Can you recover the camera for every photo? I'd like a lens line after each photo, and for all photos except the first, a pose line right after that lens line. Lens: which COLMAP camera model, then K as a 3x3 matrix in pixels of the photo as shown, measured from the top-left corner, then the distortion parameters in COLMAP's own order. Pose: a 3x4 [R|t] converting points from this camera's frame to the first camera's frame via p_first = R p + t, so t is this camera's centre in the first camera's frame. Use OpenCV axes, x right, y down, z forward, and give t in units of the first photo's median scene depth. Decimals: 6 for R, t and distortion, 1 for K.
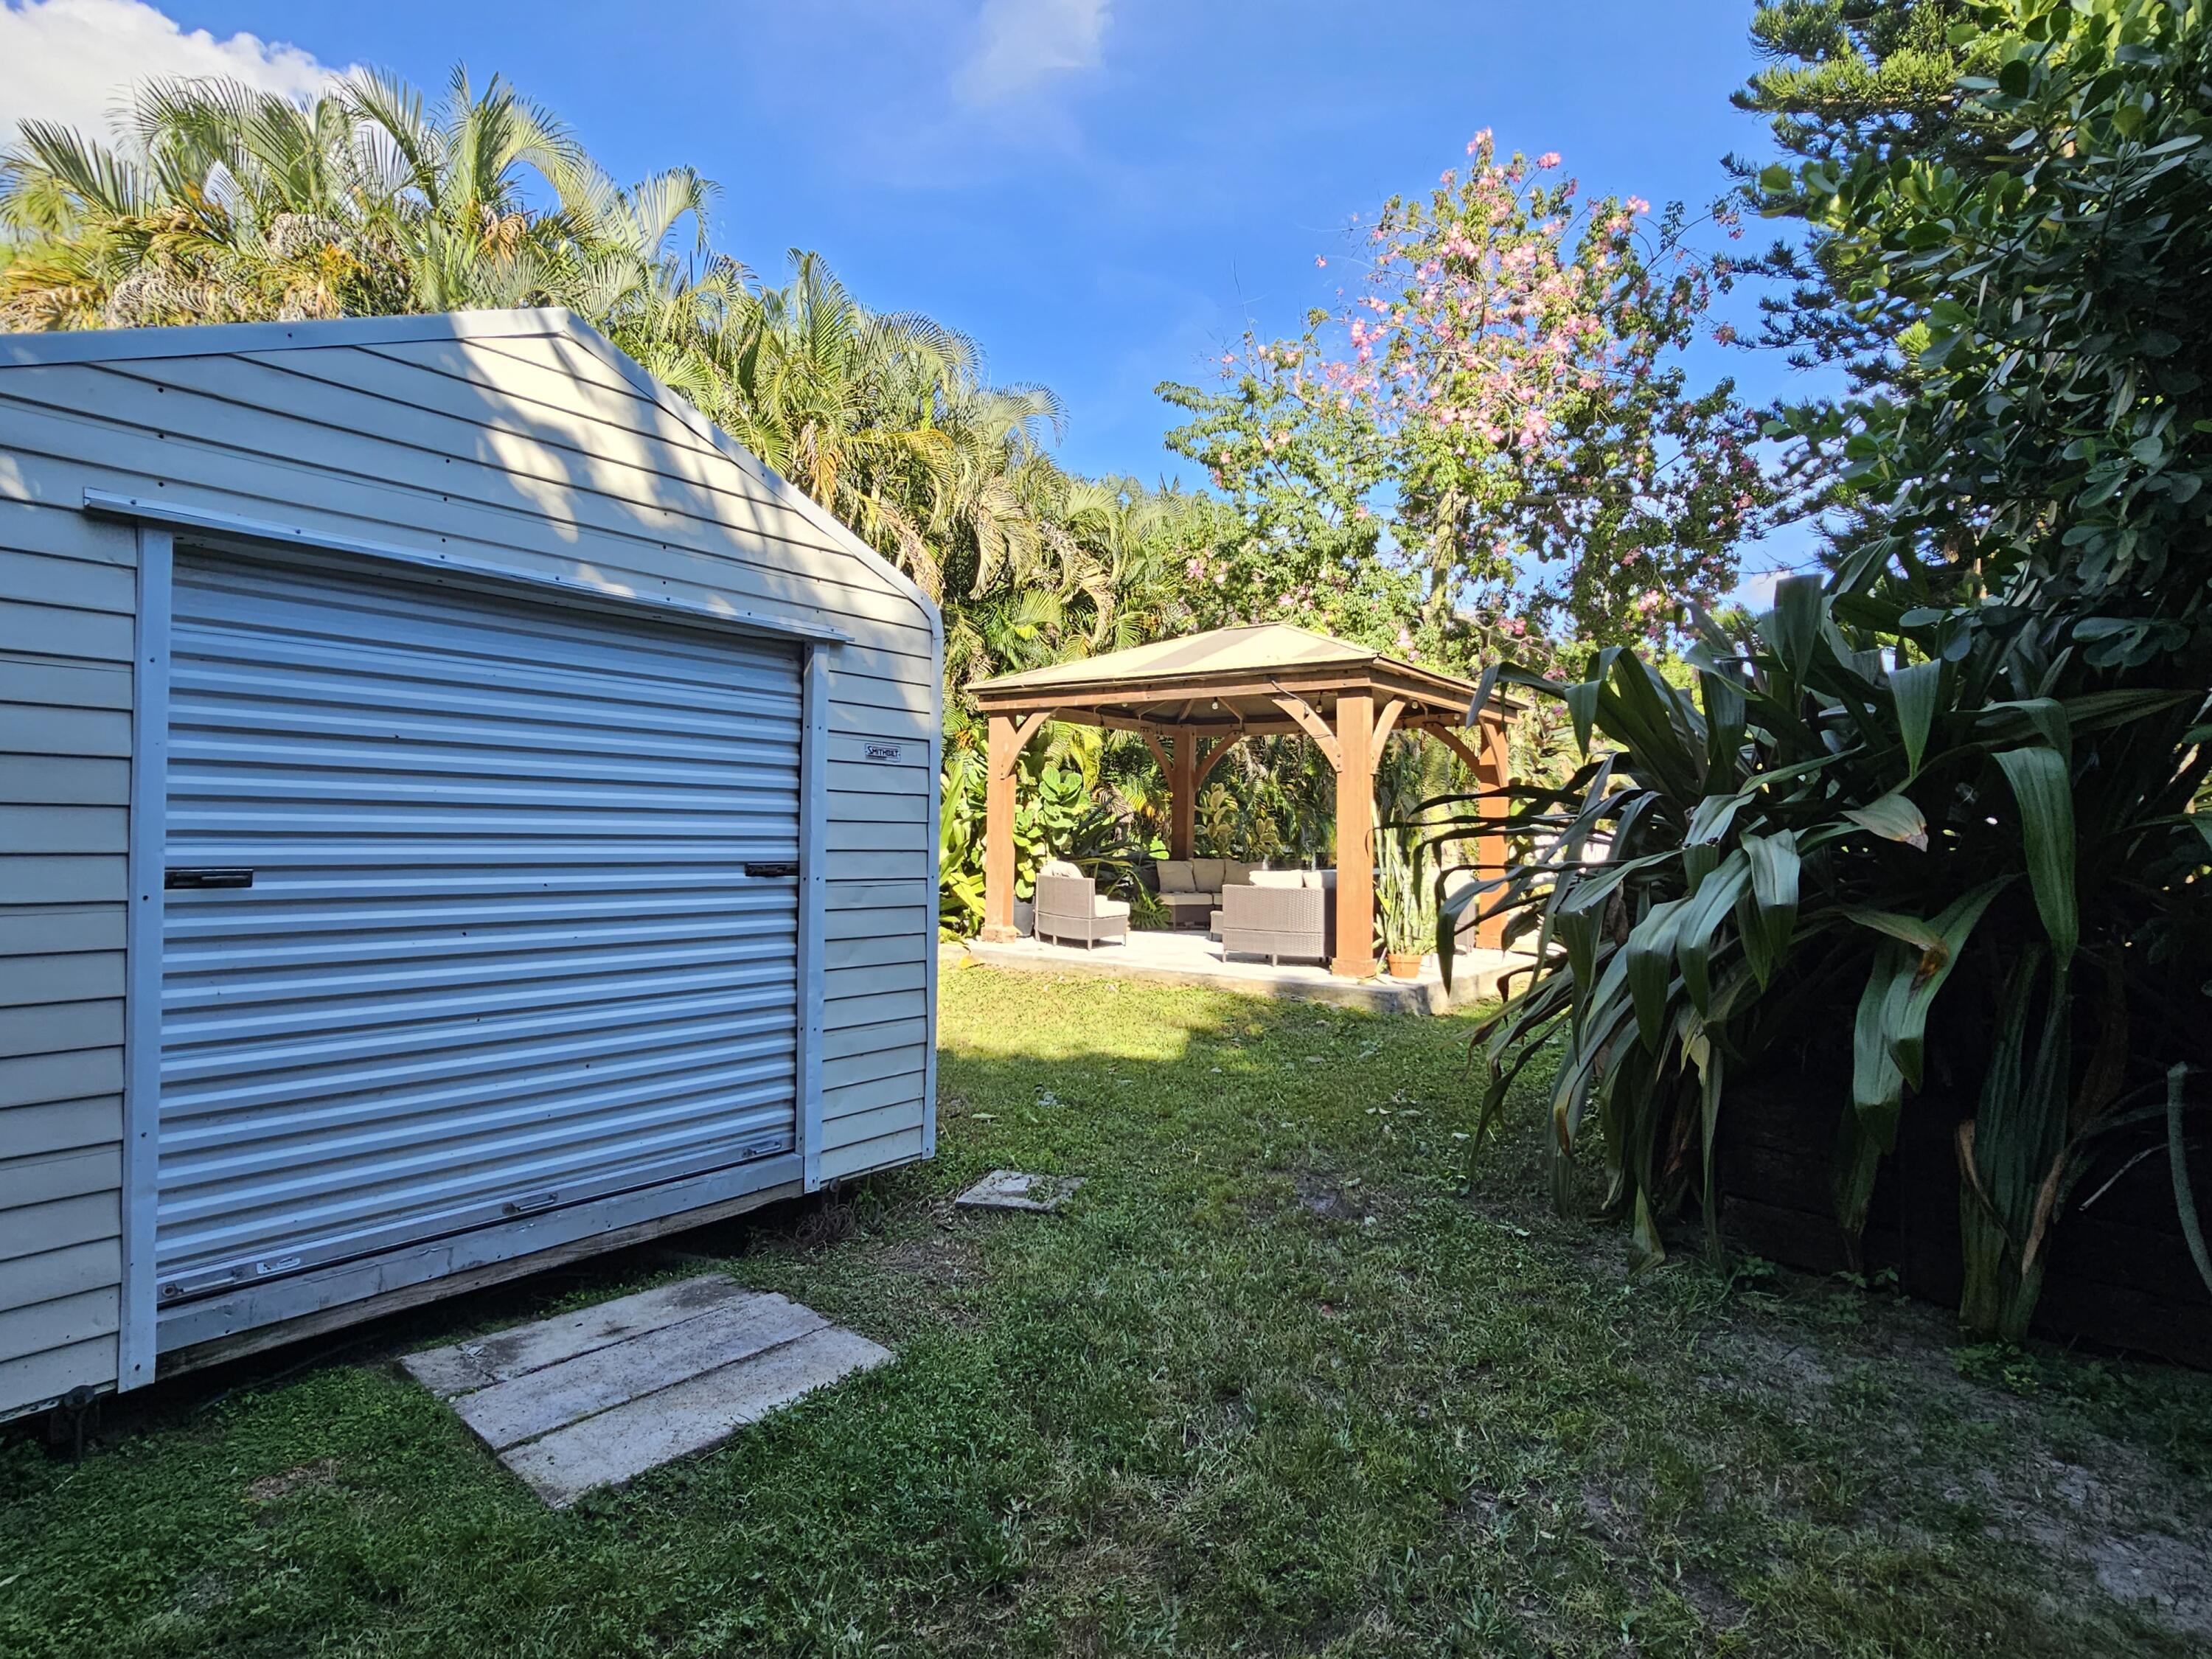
lens RADIAL K [[891.8, 0, 1106.0], [0, 891.8, 829.5], [0, 0, 1]] dist [-0.000137, -0.000082]
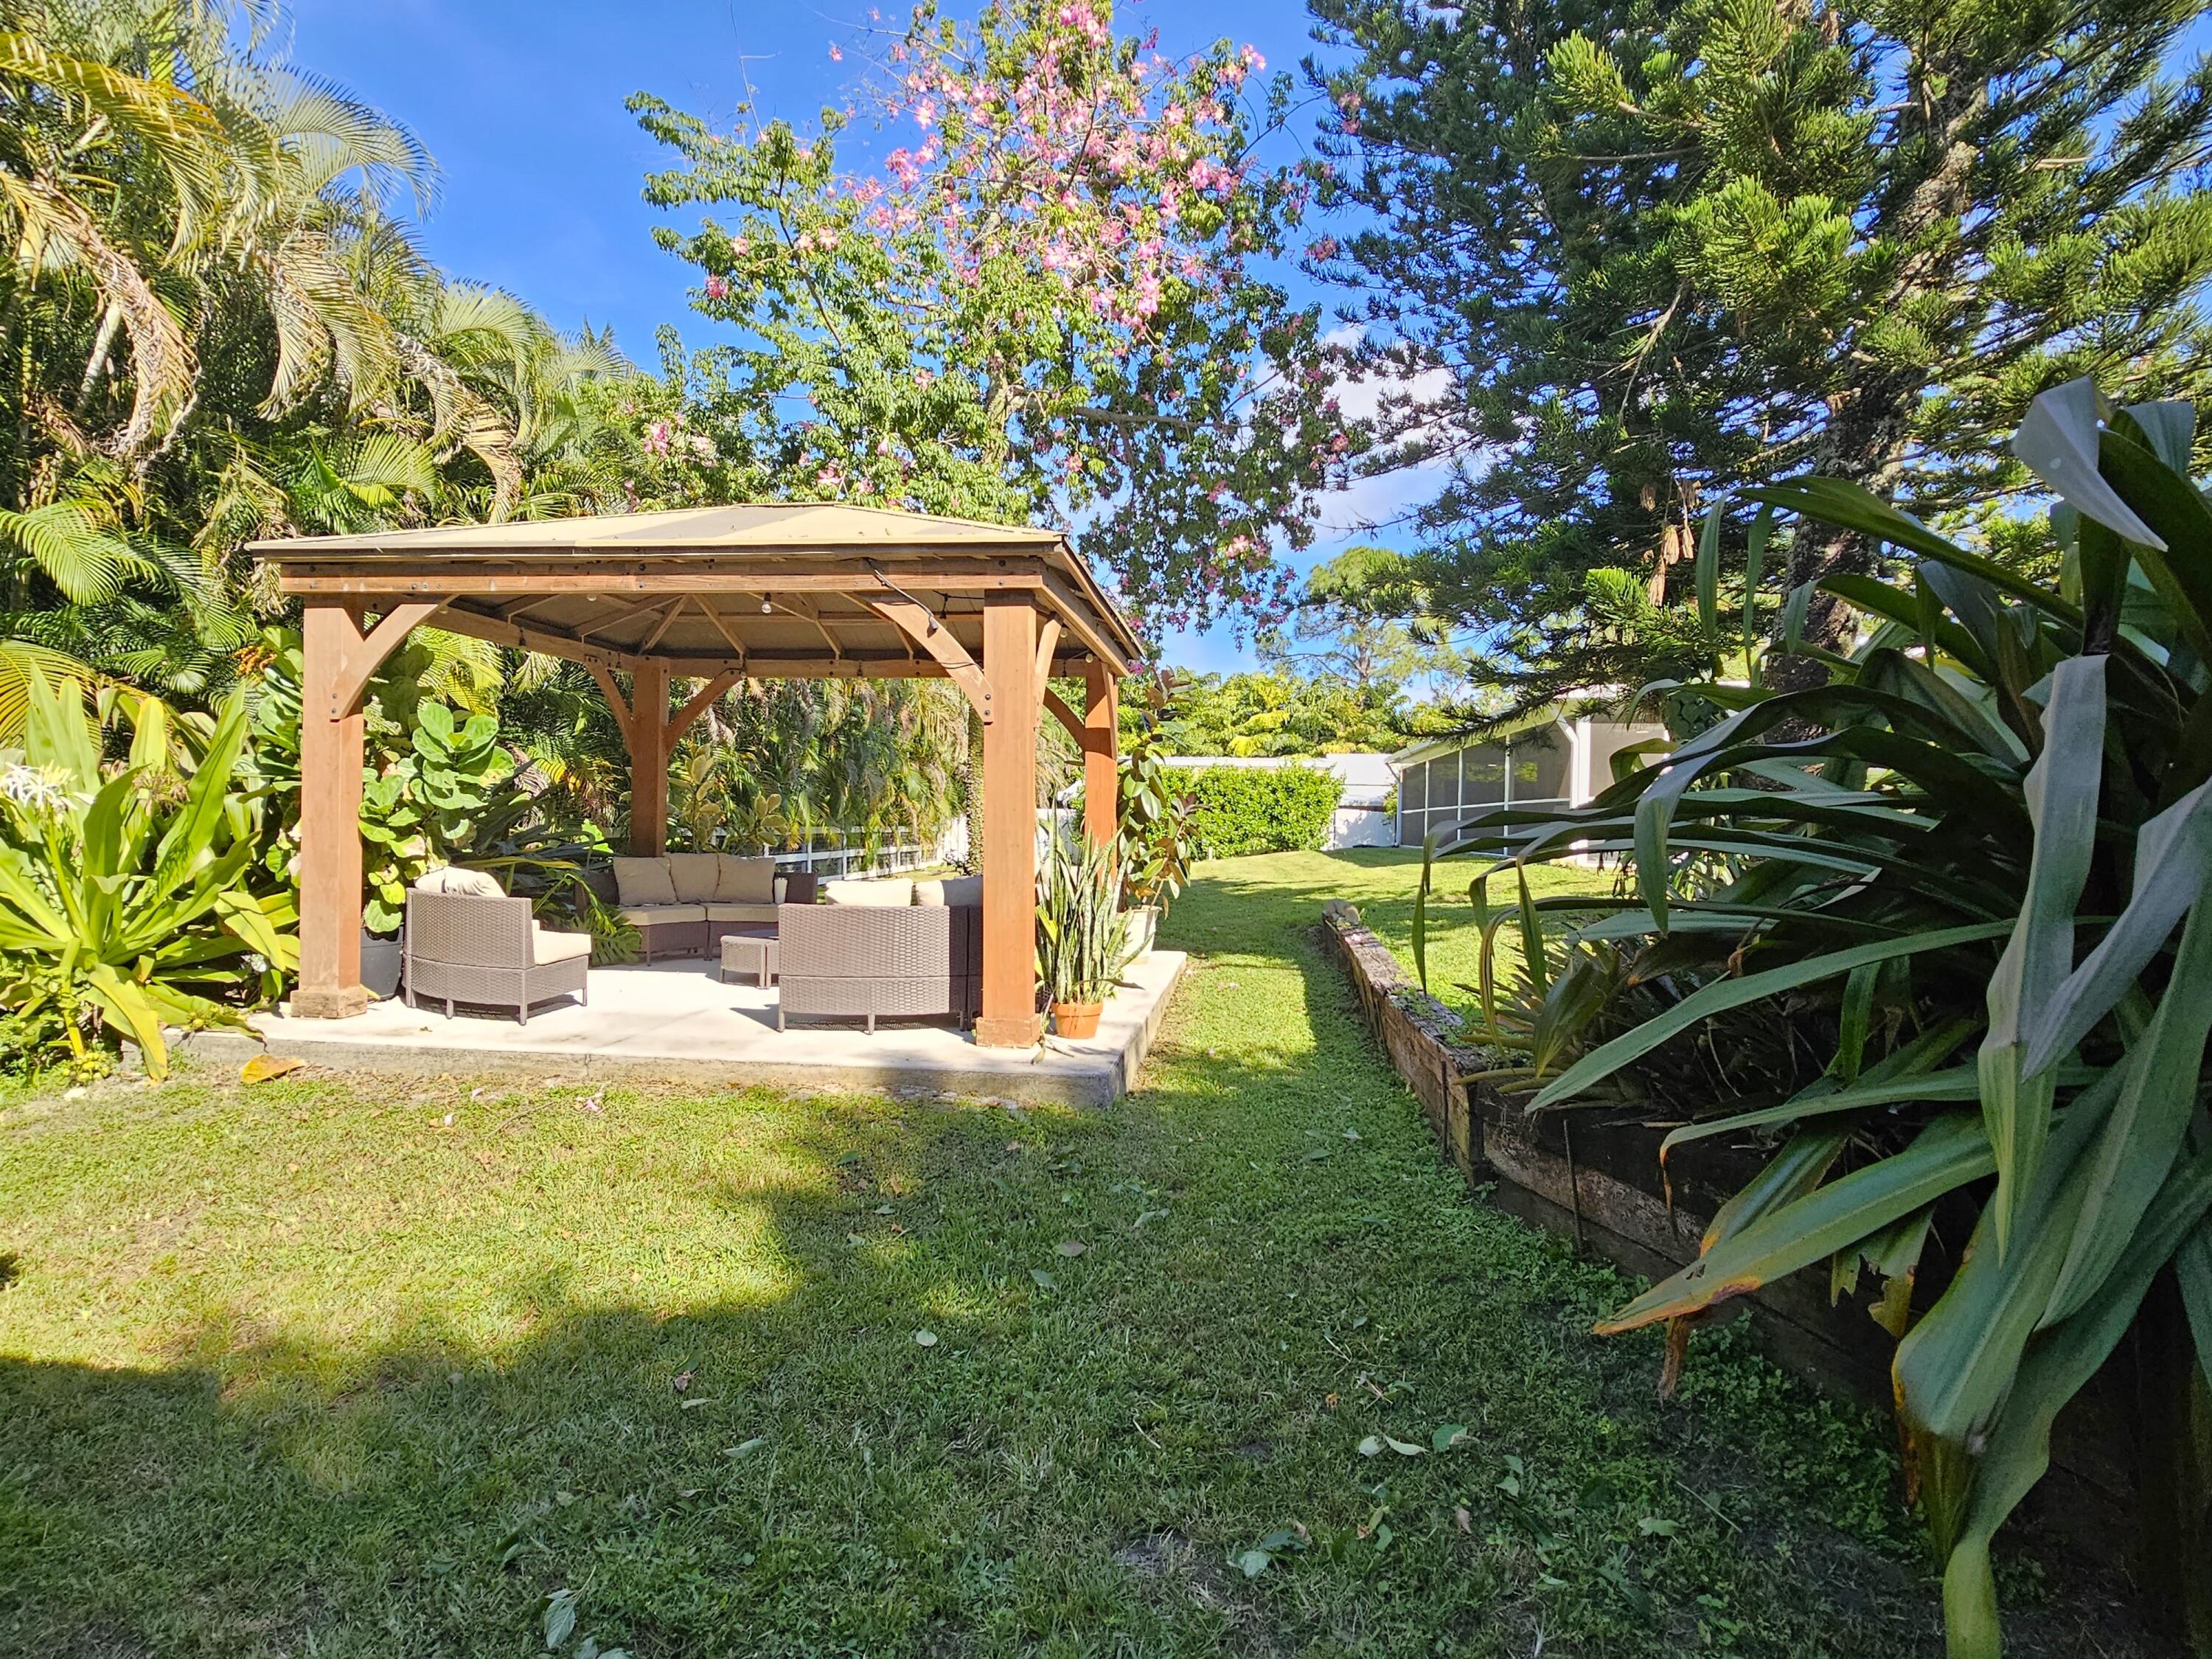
lens RADIAL K [[1103.6, 0, 1106.0], [0, 1103.6, 829.5], [0, 0, 1]] dist [-0.004251, -0.000195]
pose [[0.876566, -0.007627, 0.481221, -0.023541], [-0.001377, 0.999831, 0.018354, -0.002215], [-0.481279, -0.016751, 0.876407, 0.155330]]
